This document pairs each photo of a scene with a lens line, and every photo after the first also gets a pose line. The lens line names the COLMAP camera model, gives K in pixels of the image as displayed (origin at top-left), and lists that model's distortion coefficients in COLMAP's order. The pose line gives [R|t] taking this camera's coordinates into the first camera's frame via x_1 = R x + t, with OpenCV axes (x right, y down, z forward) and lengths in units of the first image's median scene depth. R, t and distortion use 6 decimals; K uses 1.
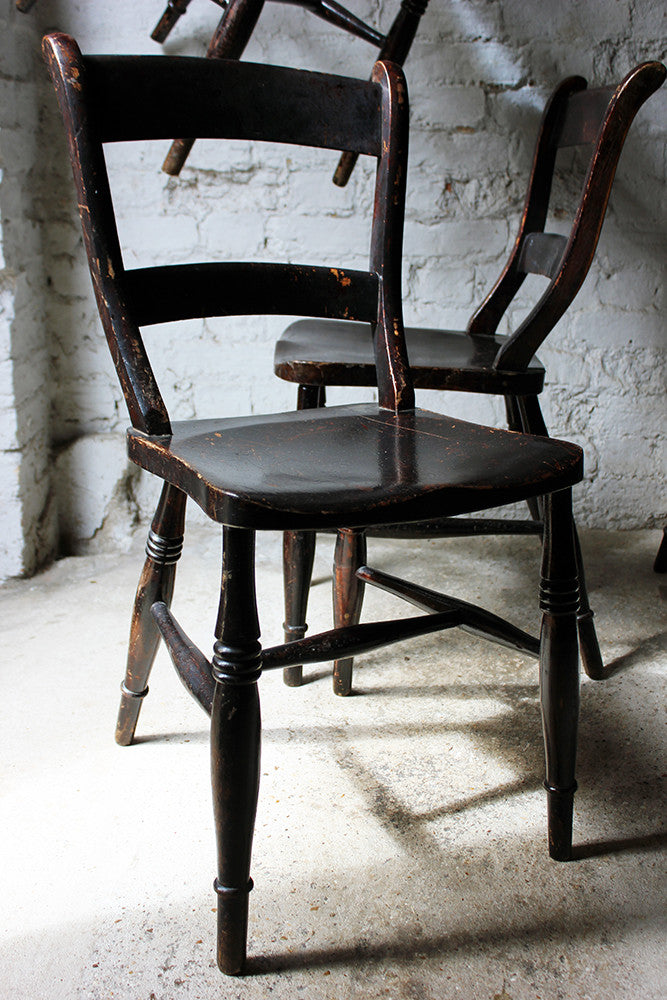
lens RADIAL K [[1181.5, 0, 345.9], [0, 1181.5, 520.8], [0, 0, 1]] dist [-0.057485, 0.000000]
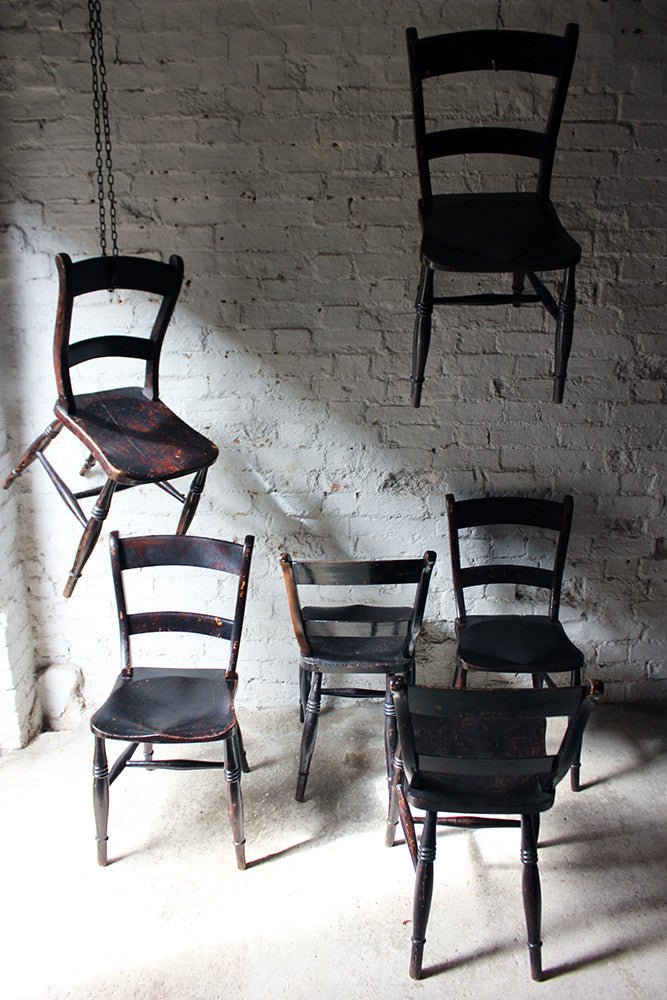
lens RADIAL K [[861.8, 0, 340.4], [0, 861.8, 531.5], [0, 0, 1]] dist [-0.150155, 0.121896]
pose [[0.999474, -0.020081, 0.025458, 0.221032], [0.019139, 0.999142, 0.036716, -0.349053], [-0.026174, -0.036209, 0.999001, -0.374610]]
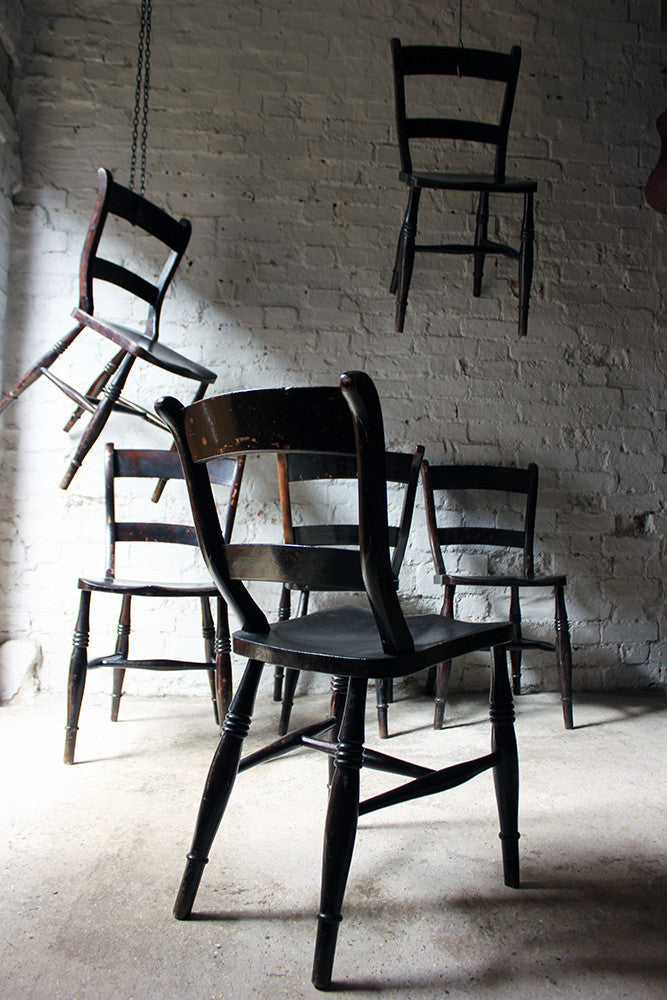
lens RADIAL K [[861.8, 0, 350.1], [0, 861.8, 511.9], [0, 0, 1]] dist [-0.150155, 0.121896]
pose [[0.990255, 0.016195, 0.138321, 0.111003], [0.028403, 0.948854, -0.314434, 0.167757], [-0.136339, 0.315298, 0.939148, -0.336566]]
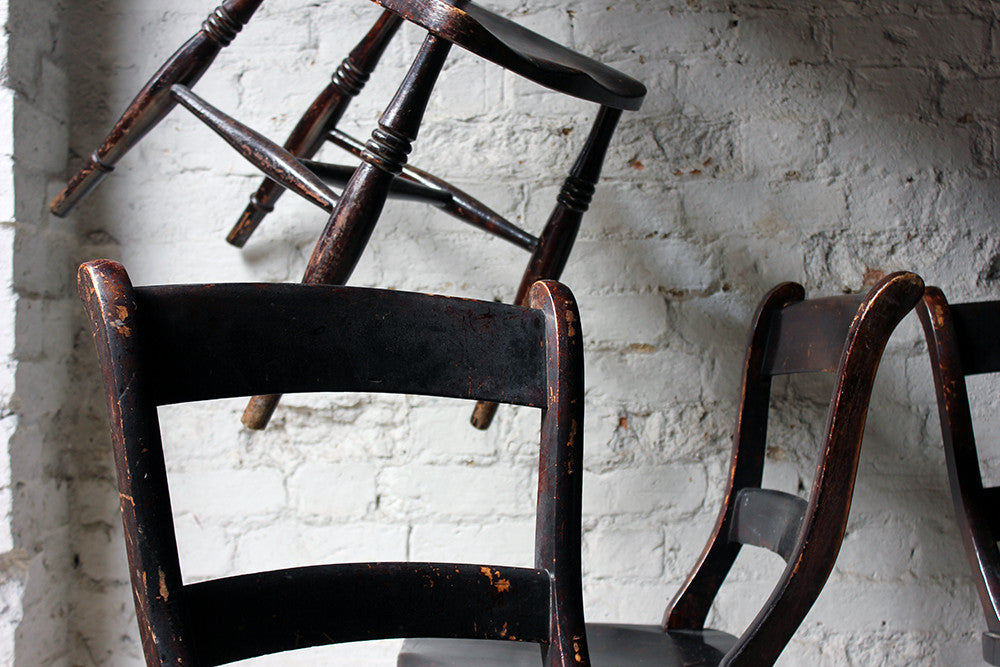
lens RADIAL K [[1528.4, 0, 521.7], [0, 1528.4, 318.2], [0, 0, 1]] dist [-0.011658, 0.000000]
pose [[0.999070, -0.019140, 0.038633, -0.013446], [0.030278, 0.949384, -0.312655, -0.045268], [-0.030693, 0.313534, 0.949081, 0.059130]]
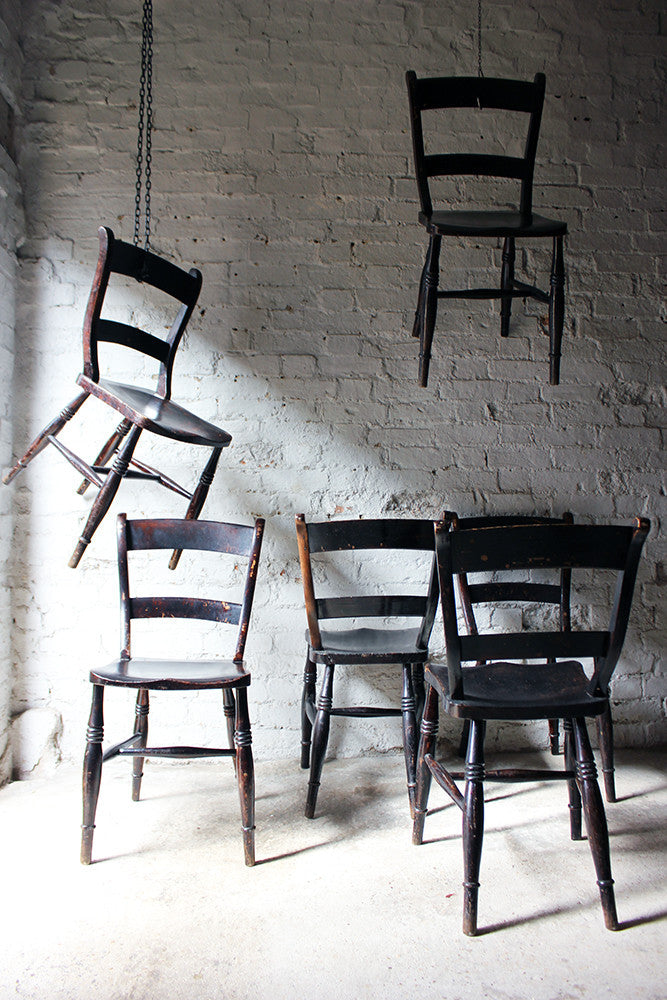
lens RADIAL K [[861.8, 0, 345.4], [0, 861.8, 512.6], [0, 0, 1]] dist [-0.150155, 0.121896]
pose [[0.995423, -0.009210, 0.095118, 0.130344], [0.038148, 0.950894, -0.307157, 0.052490], [-0.087618, 0.309380, 0.946894, -0.310406]]
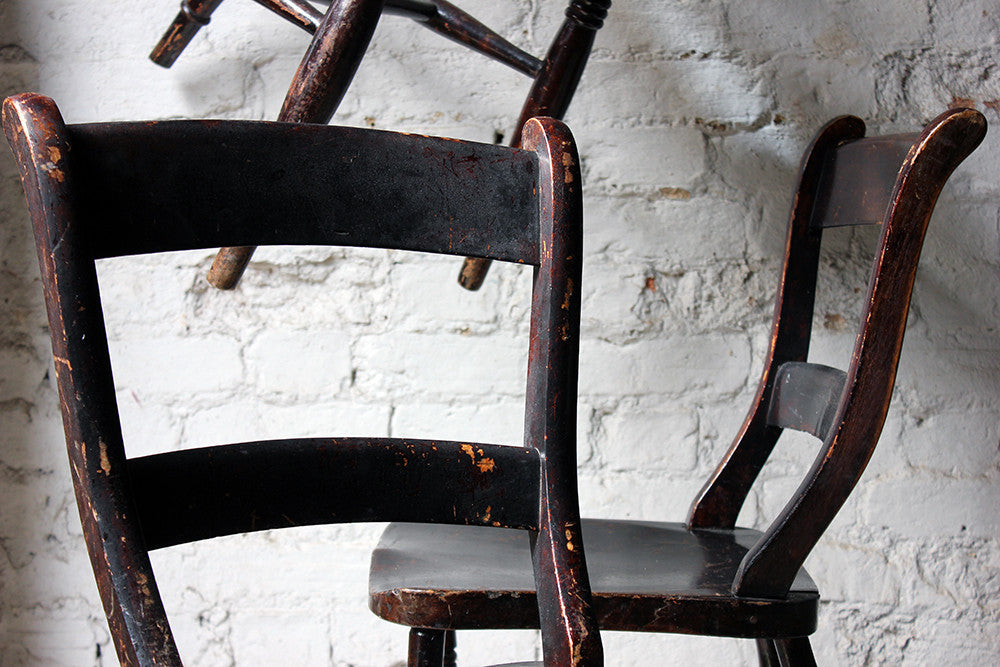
lens RADIAL K [[2049.2, 0, 526.2], [0, 2049.2, 317.3], [0, 0, 1]] dist [0.063169, 0.000000]
pose [[0.999684, -0.015190, 0.020029, 0.000398], [0.019439, 0.972317, -0.232855, -0.017998], [-0.015937, 0.233171, 0.972305, -0.040193]]
